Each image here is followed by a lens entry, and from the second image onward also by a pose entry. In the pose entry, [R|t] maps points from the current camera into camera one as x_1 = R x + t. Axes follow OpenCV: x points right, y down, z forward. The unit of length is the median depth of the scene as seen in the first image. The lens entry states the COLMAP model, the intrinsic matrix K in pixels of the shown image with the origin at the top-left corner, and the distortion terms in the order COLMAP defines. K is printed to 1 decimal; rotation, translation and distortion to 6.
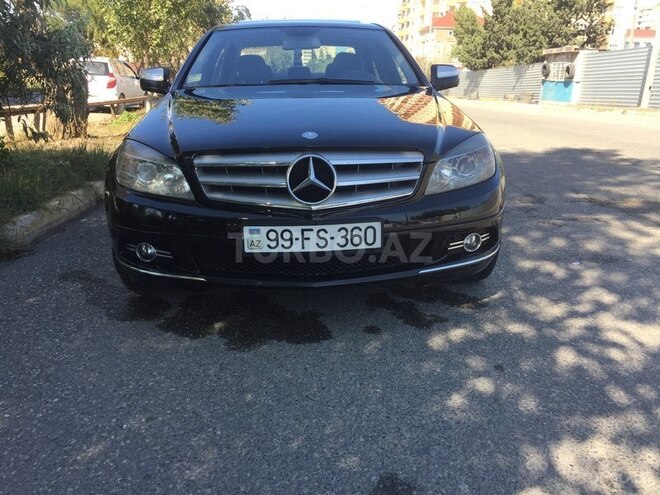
lens RADIAL K [[560.9, 0, 331.0], [0, 560.9, 244.3], [0, 0, 1]] dist [0.074104, -0.097617]
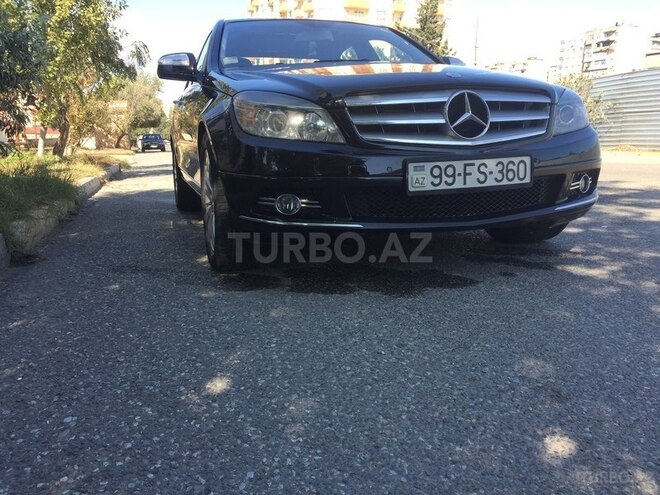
lens RADIAL K [[560.9, 0, 336.4], [0, 560.9, 245.9], [0, 0, 1]] dist [0.074104, -0.097617]
pose [[0.966972, -0.063460, 0.246856, -0.509309], [0.085955, 0.992965, -0.081434, 0.172627], [-0.239952, 0.099963, 0.965624, 0.106471]]
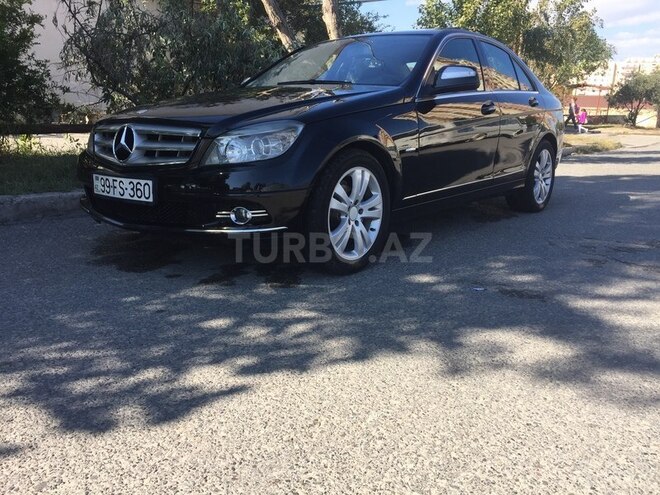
lens RADIAL K [[560.9, 0, 329.3], [0, 560.9, 247.6], [0, 0, 1]] dist [0.074104, -0.097617]
pose [[0.742859, 0.167603, -0.648127, 1.195645], [-0.201332, 0.979265, 0.022475, -0.002232], [0.638455, 0.113793, 0.761200, 0.312598]]
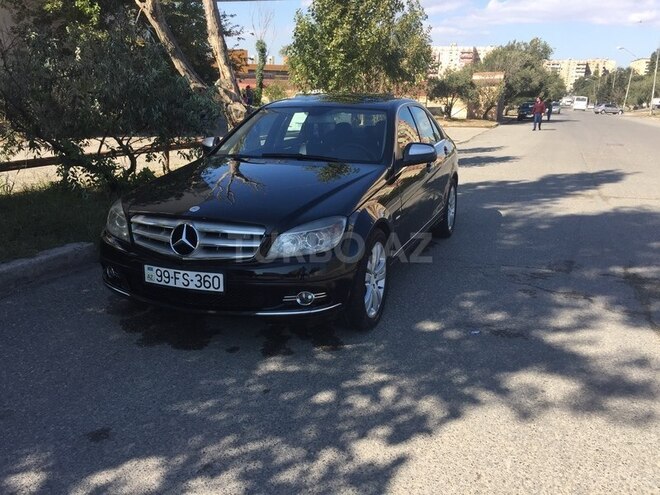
lens RADIAL K [[560.9, 0, 329.2], [0, 560.9, 244.2], [0, 0, 1]] dist [0.074104, -0.097617]
pose [[0.907487, 0.119347, -0.402770, 0.890641], [-0.131599, 0.991299, -0.002769, -0.144963], [0.398936, 0.055517, 0.915297, -0.205977]]
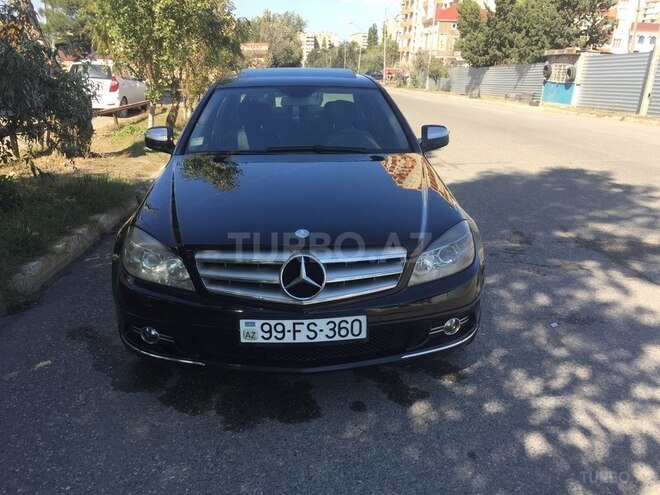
lens RADIAL K [[560.9, 0, 331.3], [0, 560.9, 242.8], [0, 0, 1]] dist [0.074104, -0.097617]
pose [[0.999925, 0.012265, 0.000017, 0.018994], [-0.012264, 0.999846, 0.012544, -0.190942], [0.000137, -0.012543, 0.999921, -0.085632]]
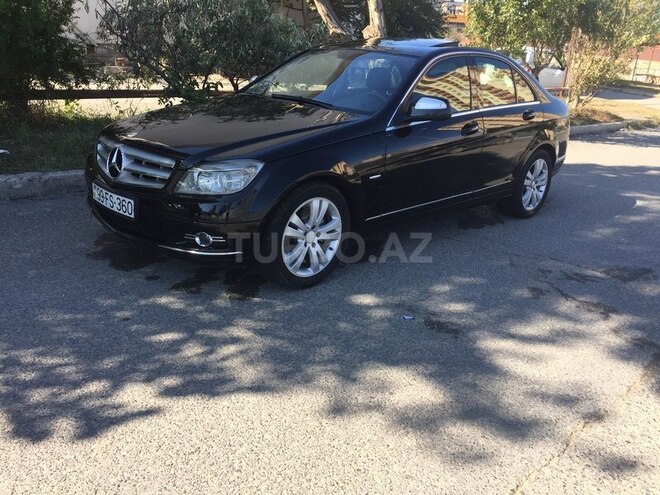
lens RADIAL K [[560.9, 0, 330.7], [0, 560.9, 243.1], [0, 0, 1]] dist [0.074104, -0.097617]
pose [[0.663450, 0.291331, -0.689173, 1.442095], [-0.273571, 0.951759, 0.138973, -0.273444], [0.696414, 0.096336, 0.711145, 0.322521]]
